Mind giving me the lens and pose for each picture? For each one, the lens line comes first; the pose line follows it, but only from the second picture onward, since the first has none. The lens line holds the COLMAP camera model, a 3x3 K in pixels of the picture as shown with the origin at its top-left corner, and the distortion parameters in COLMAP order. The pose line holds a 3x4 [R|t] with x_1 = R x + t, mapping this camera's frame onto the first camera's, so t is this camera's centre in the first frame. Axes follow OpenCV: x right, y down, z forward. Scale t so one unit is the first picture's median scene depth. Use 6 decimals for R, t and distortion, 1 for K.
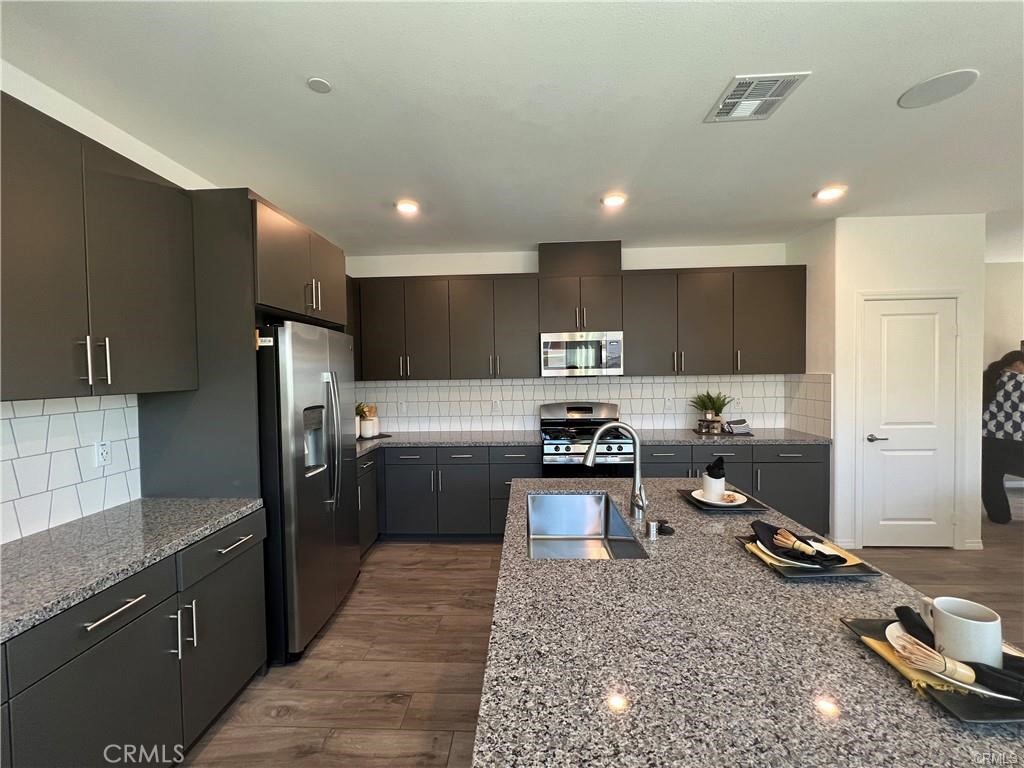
lens RADIAL K [[409.9, 0, 508.6], [0, 409.9, 386.7], [0, 0, 1]] dist [0.007403, -0.000540]
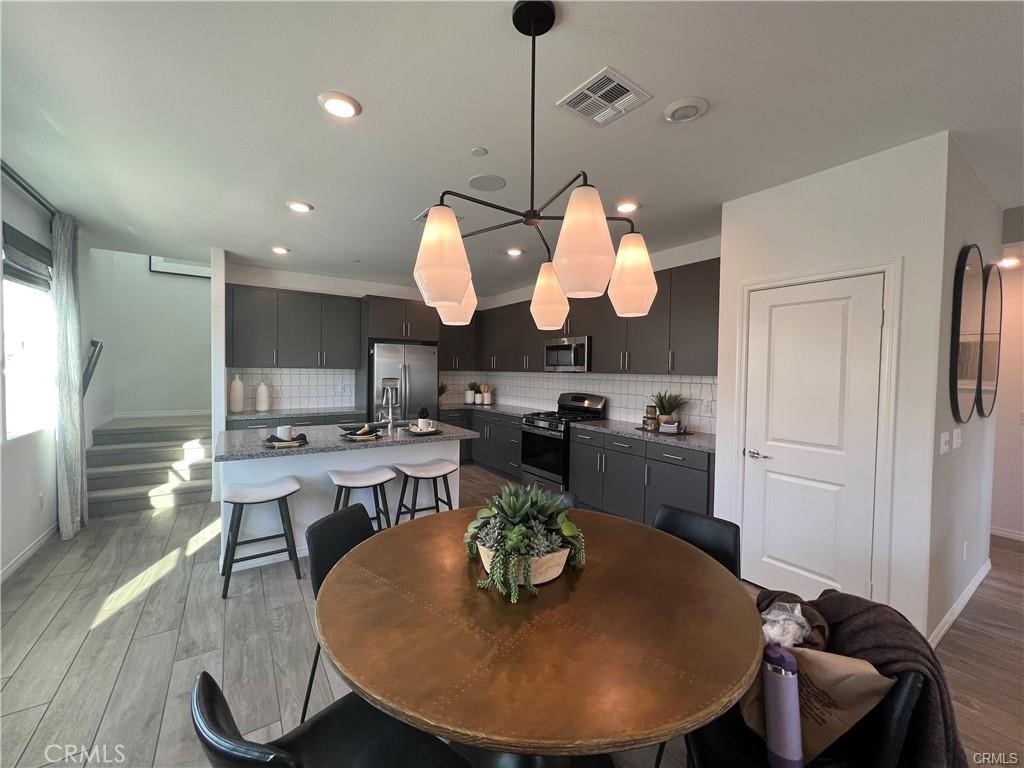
lens RADIAL K [[412.2, 0, 508.4], [0, 412.2, 381.6], [0, 0, 1]] dist [0.002998, 0.000462]
pose [[0.591635, 0.048712, -0.804733, 1.251517], [-0.051181, 0.998429, 0.022808, -0.015560], [0.804580, 0.027693, 0.593198, 0.094180]]
